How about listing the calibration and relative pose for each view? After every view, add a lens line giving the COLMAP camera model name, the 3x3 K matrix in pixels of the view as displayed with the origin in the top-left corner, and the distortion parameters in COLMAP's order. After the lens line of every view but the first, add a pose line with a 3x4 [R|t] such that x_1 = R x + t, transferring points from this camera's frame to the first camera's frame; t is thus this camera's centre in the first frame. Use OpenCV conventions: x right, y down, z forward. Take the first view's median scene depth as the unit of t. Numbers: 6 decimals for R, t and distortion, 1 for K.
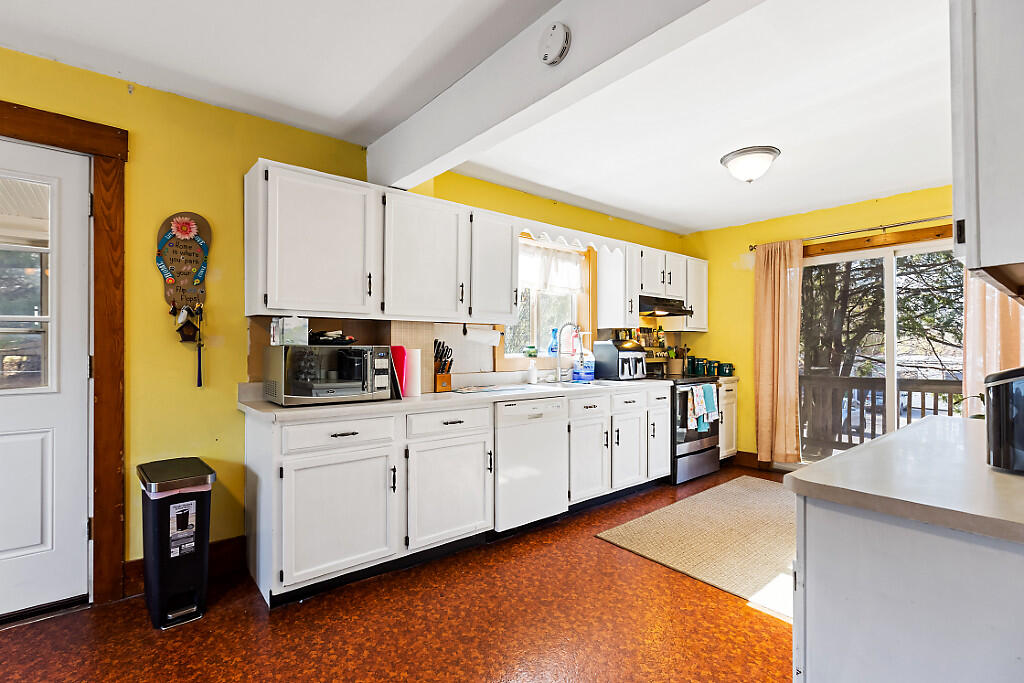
lens RADIAL K [[468.0, 0, 502.2], [0, 468.0, 344.3], [0, 0, 1]] dist [0.002890, -0.001839]
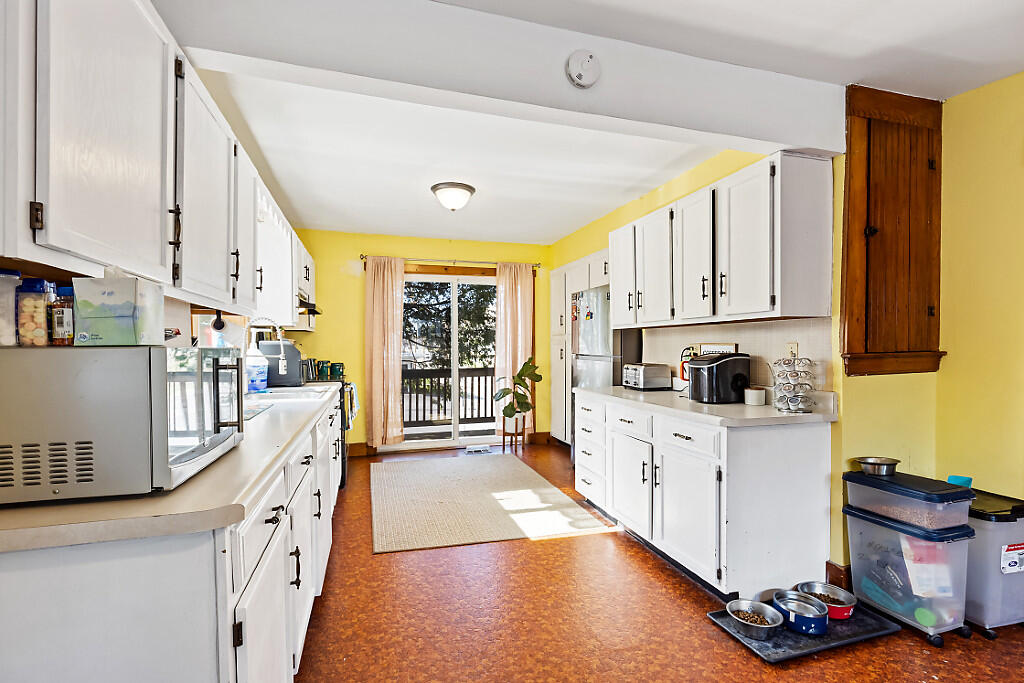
lens RADIAL K [[468.0, 0, 505.3], [0, 468.0, 353.9], [0, 0, 1]] dist [0.002890, -0.001839]
pose [[0.382613, -0.014645, 0.923793, -0.545705], [-0.006471, 0.999807, 0.018530, -0.001223], [-0.923886, -0.013068, 0.382444, 0.418071]]
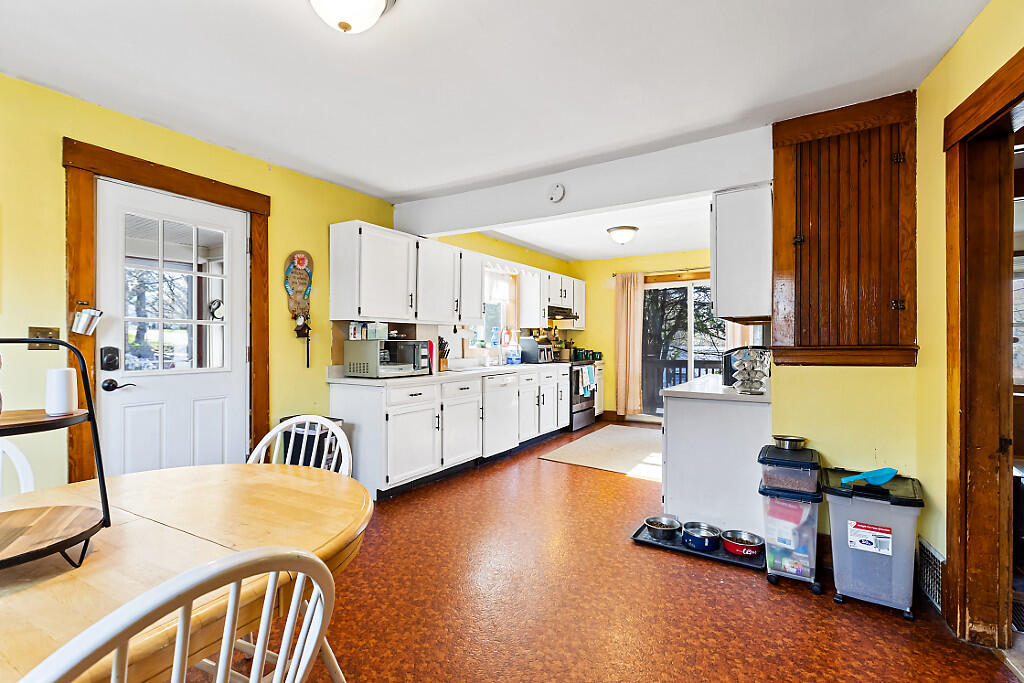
lens RADIAL K [[468.0, 0, 503.2], [0, 468.0, 341.5], [0, 0, 1]] dist [0.002890, -0.001839]
pose [[0.950760, 0.000435, 0.309929, -0.412864], [-0.003480, 0.999951, 0.009271, -0.007213], [-0.309910, -0.009893, 0.950714, -0.487545]]
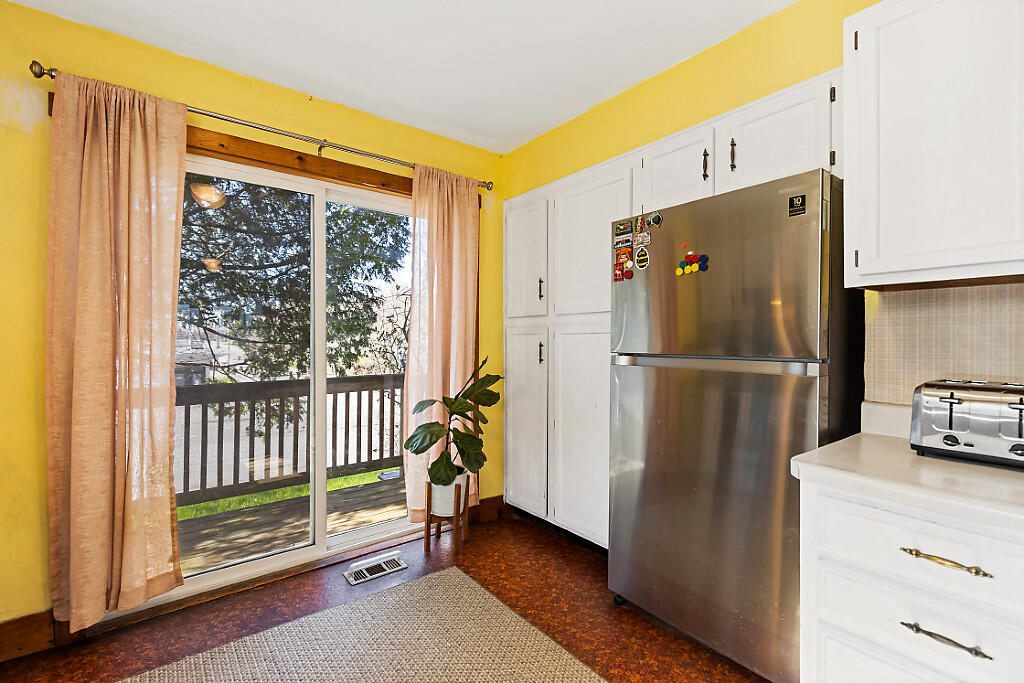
lens RADIAL K [[468.0, 0, 515.3], [0, 468.0, 343.0], [0, 0, 1]] dist [0.002890, -0.001839]
pose [[0.011556, 0.002180, 0.999931, 0.251499], [-0.010881, 0.999939, -0.002054, 0.013612], [-0.999874, -0.010857, 0.011579, 0.947149]]
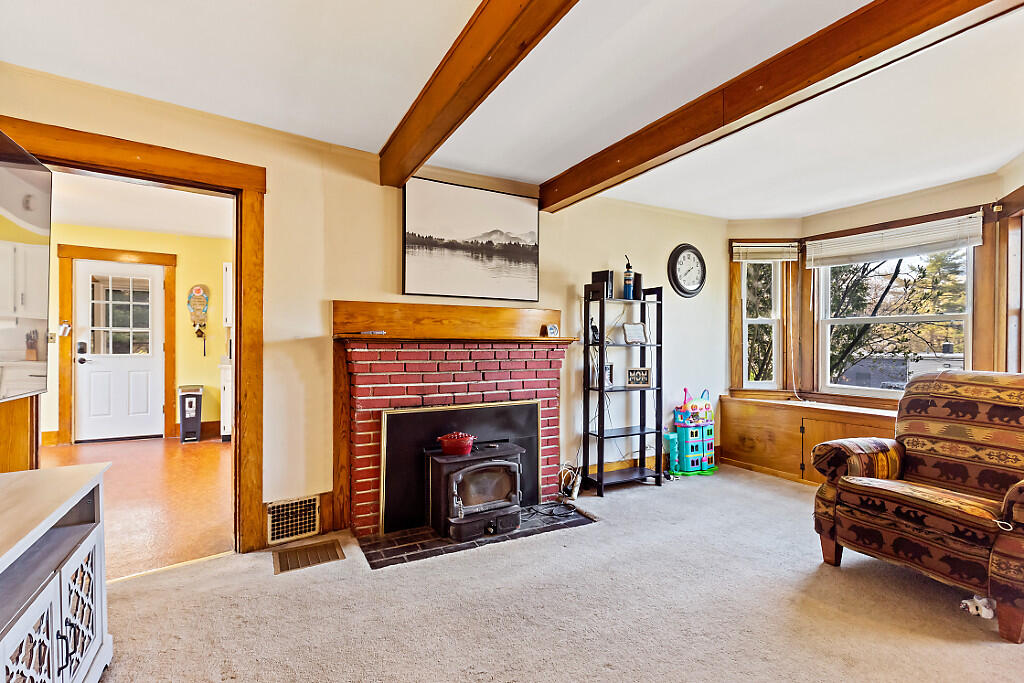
lens RADIAL K [[468.0, 0, 504.3], [0, 468.0, 345.9], [0, 0, 1]] dist [0.002890, -0.001839]
pose [[0.981369, 0.006847, -0.192009, 1.067112], [-0.004286, 0.999896, 0.013752, -0.001574], [0.192083, -0.012673, 0.981297, -0.858089]]
